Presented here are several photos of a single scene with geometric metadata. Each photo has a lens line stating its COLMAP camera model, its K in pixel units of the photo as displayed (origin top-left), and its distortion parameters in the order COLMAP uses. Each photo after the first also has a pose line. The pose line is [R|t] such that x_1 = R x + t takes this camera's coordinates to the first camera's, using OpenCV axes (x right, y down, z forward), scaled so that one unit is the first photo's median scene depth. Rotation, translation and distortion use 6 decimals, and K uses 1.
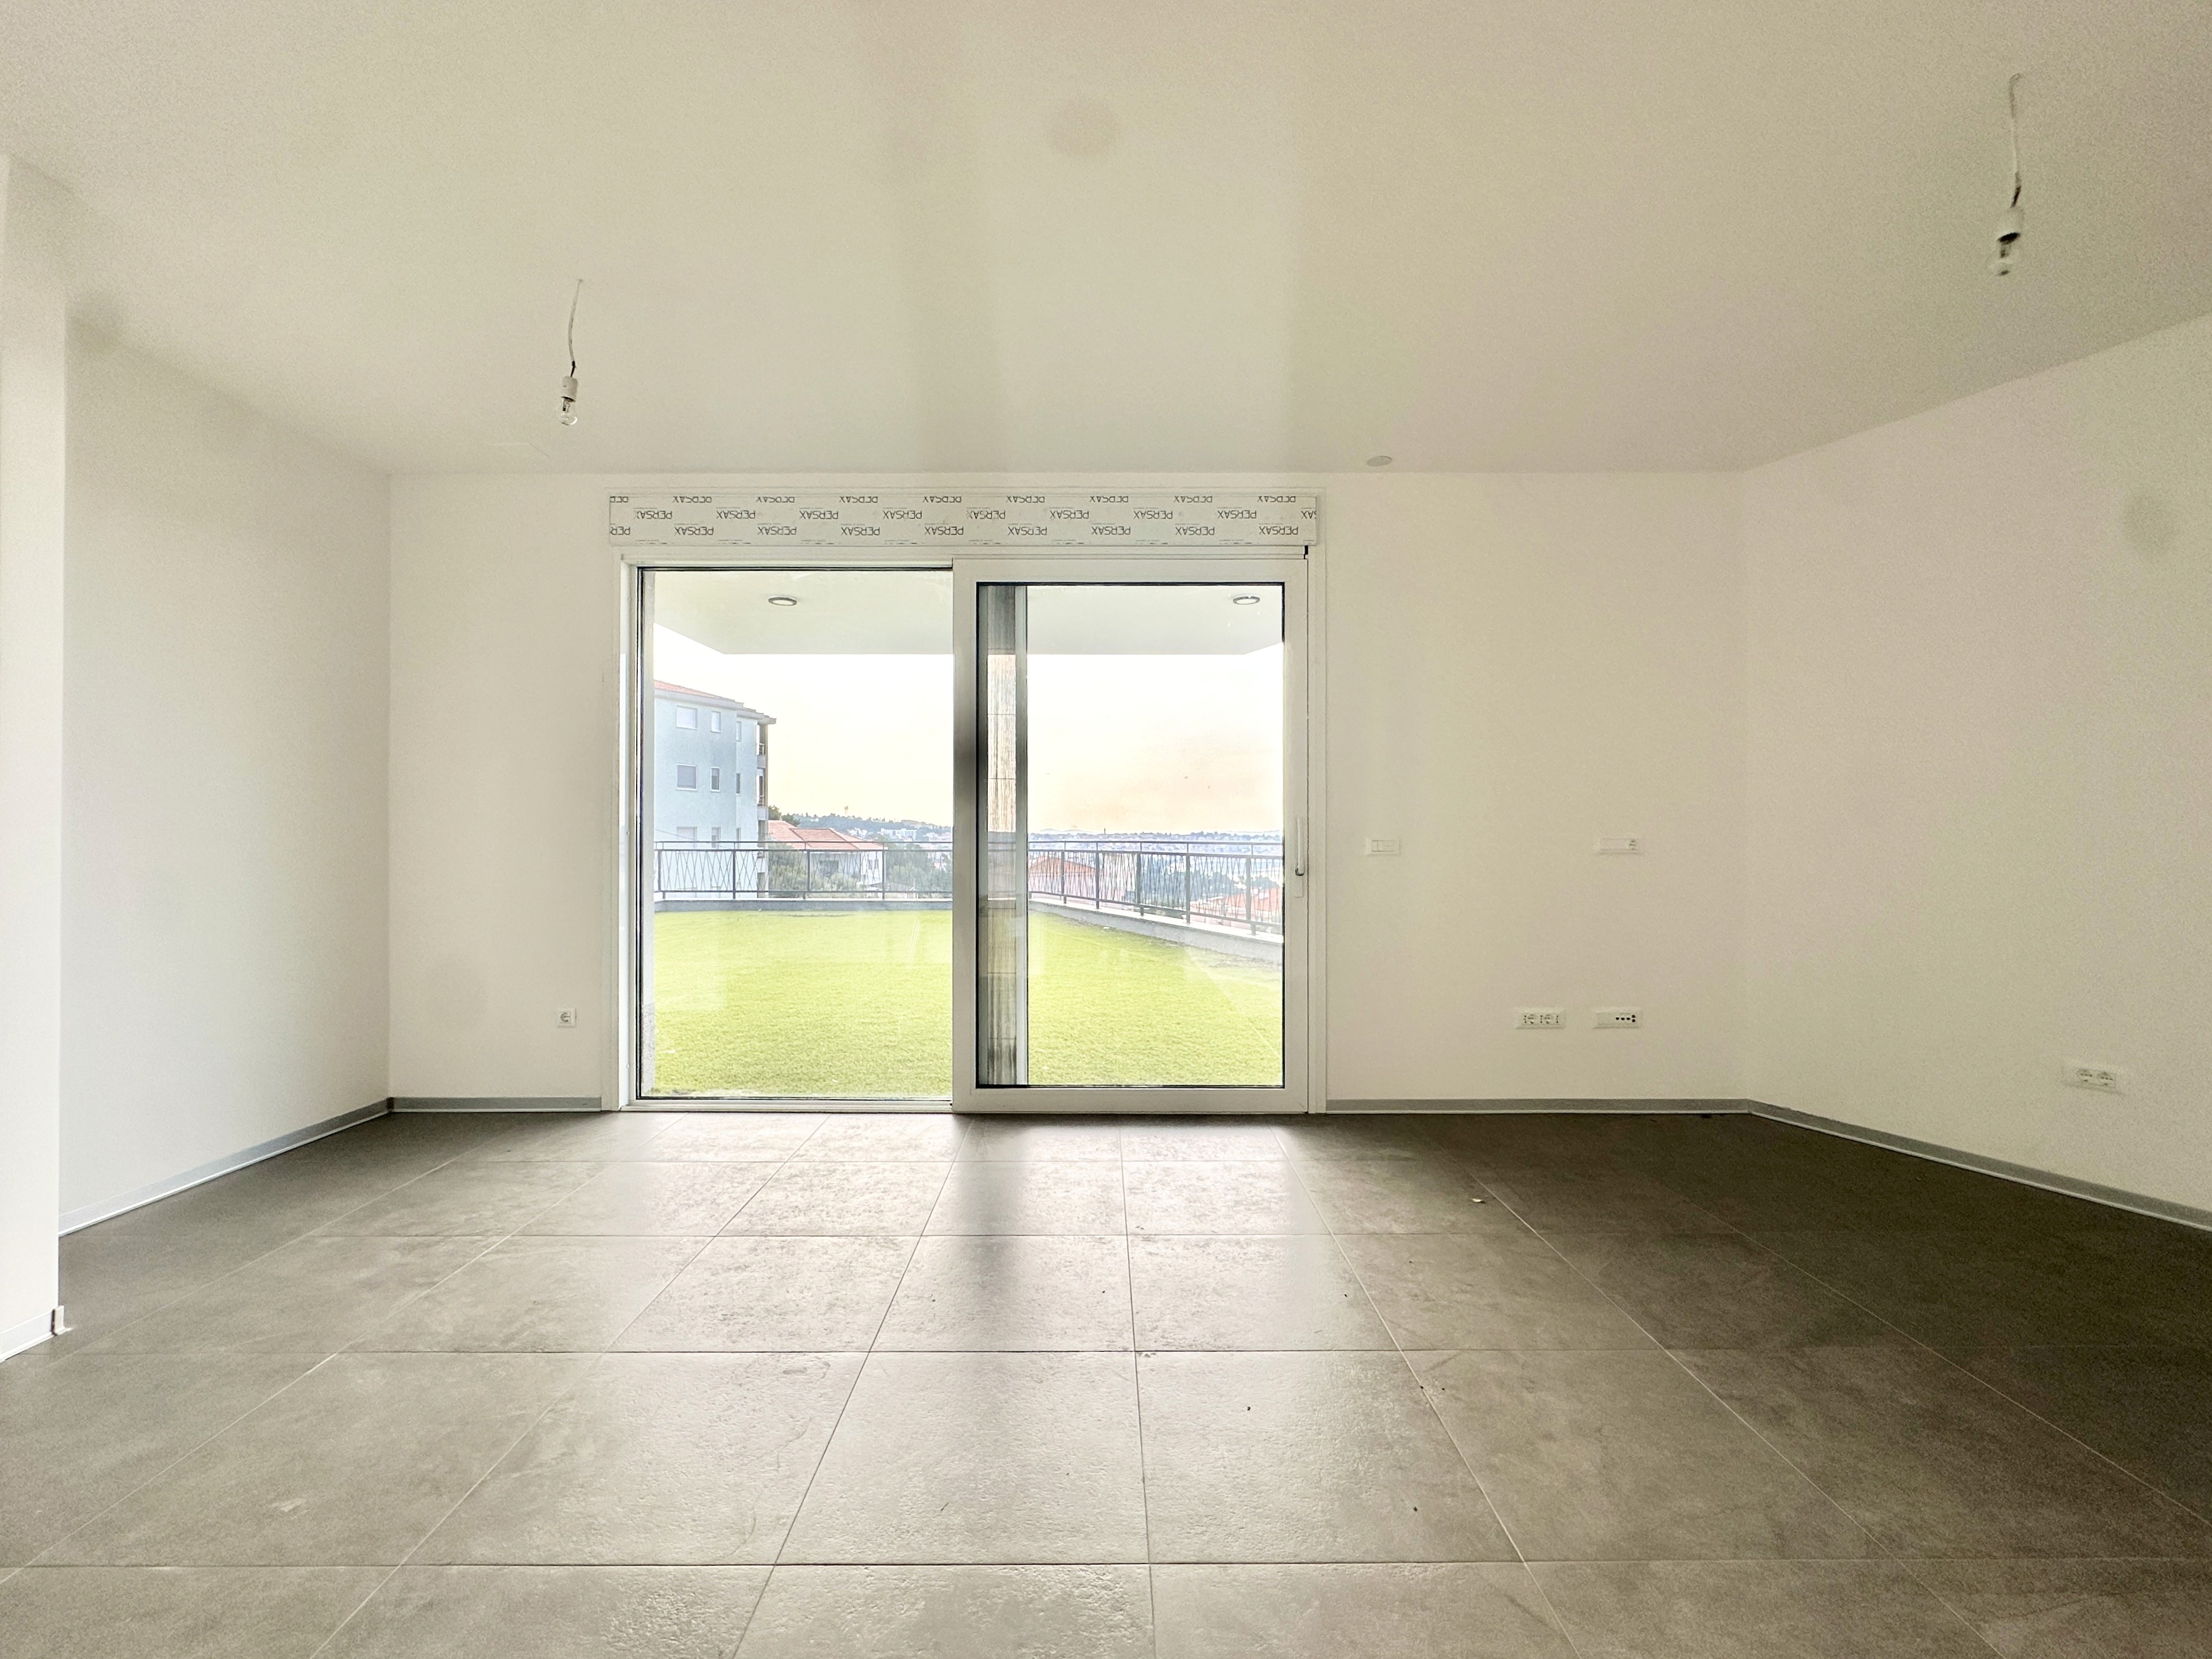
lens RADIAL K [[898.1, 0, 1106.0], [0, 898.1, 829.5], [0, 0, 1]] dist [-0.000209, 0.000482]
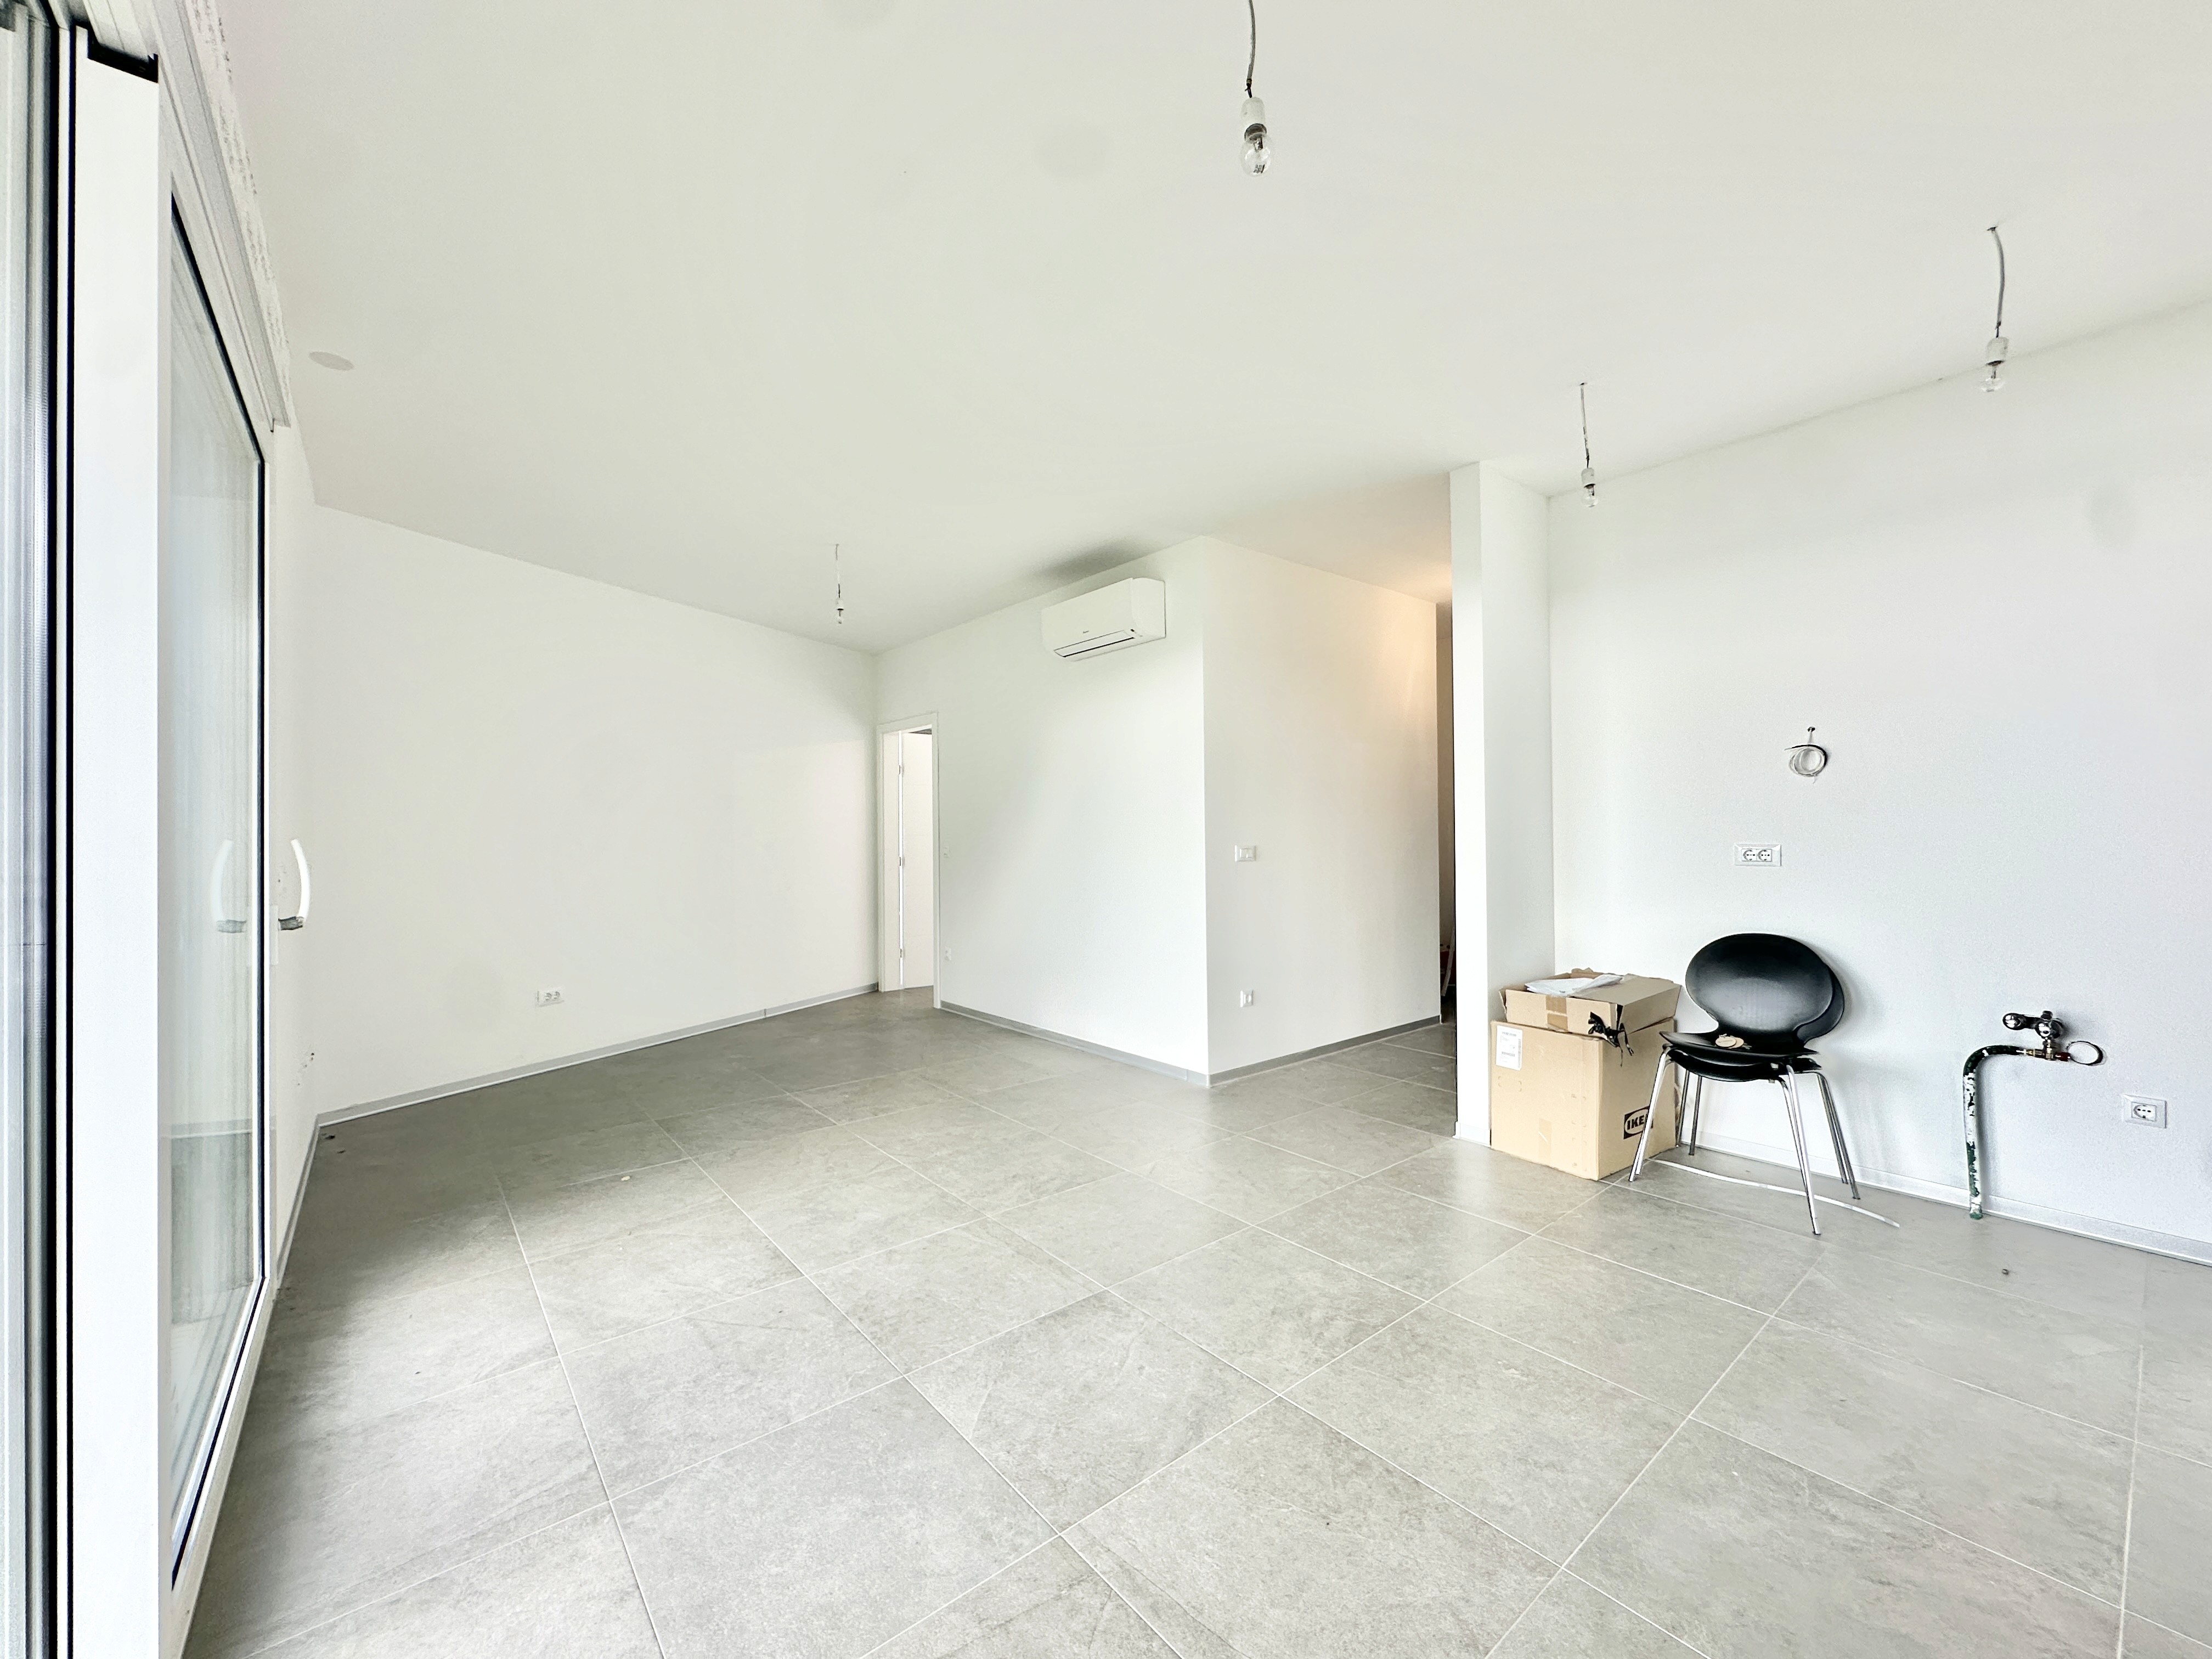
lens RADIAL K [[898.1, 0, 1106.0], [0, 898.1, 829.5], [0, 0, 1]] dist [-0.000209, 0.000482]
pose [[-0.625435, 0.009750, 0.780216, -0.652345], [0.003015, 0.999945, -0.010079, -0.011906], [-0.780271, -0.003952, -0.625429, 0.941575]]
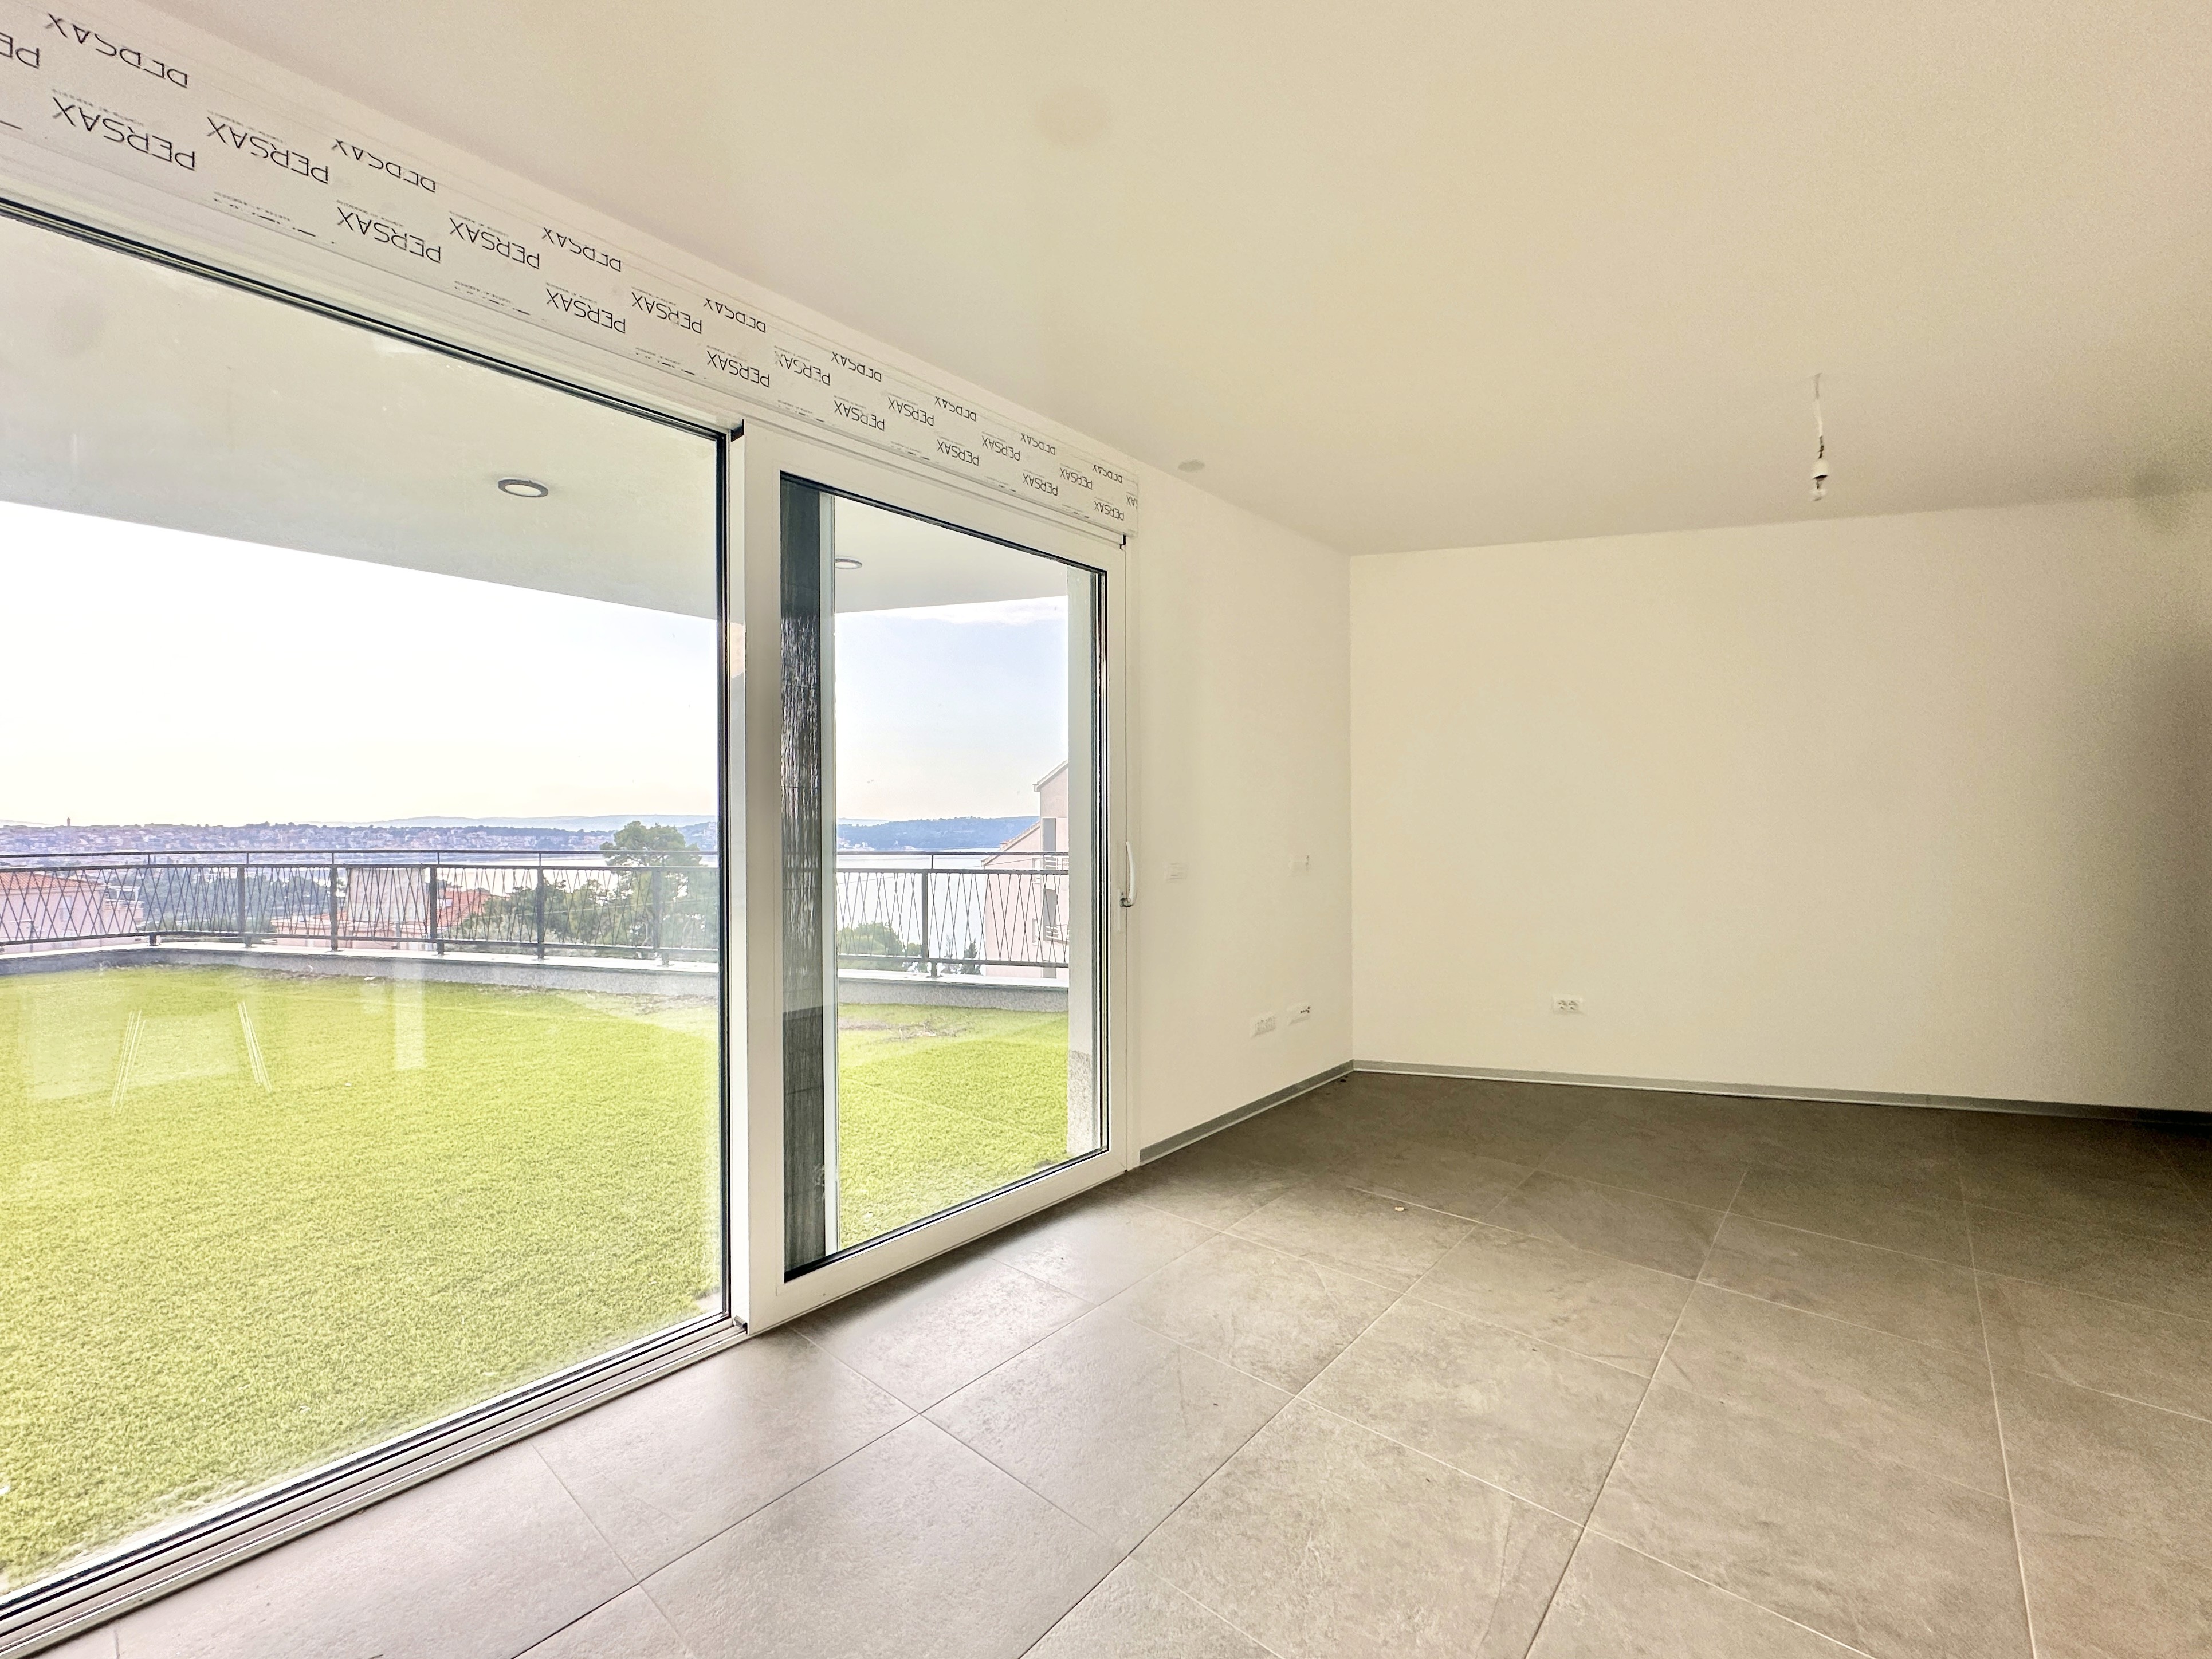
lens RADIAL K [[918.5, 0, 1095.6], [0, 918.5, 832.2], [0, 0, 1]] dist [0.002299, 0.000370]
pose [[0.666950, -0.011310, 0.745017, -0.478780], [0.000009, 0.999885, 0.015171, -0.036957], [-0.745102, -0.010112, 0.666873, 0.417308]]
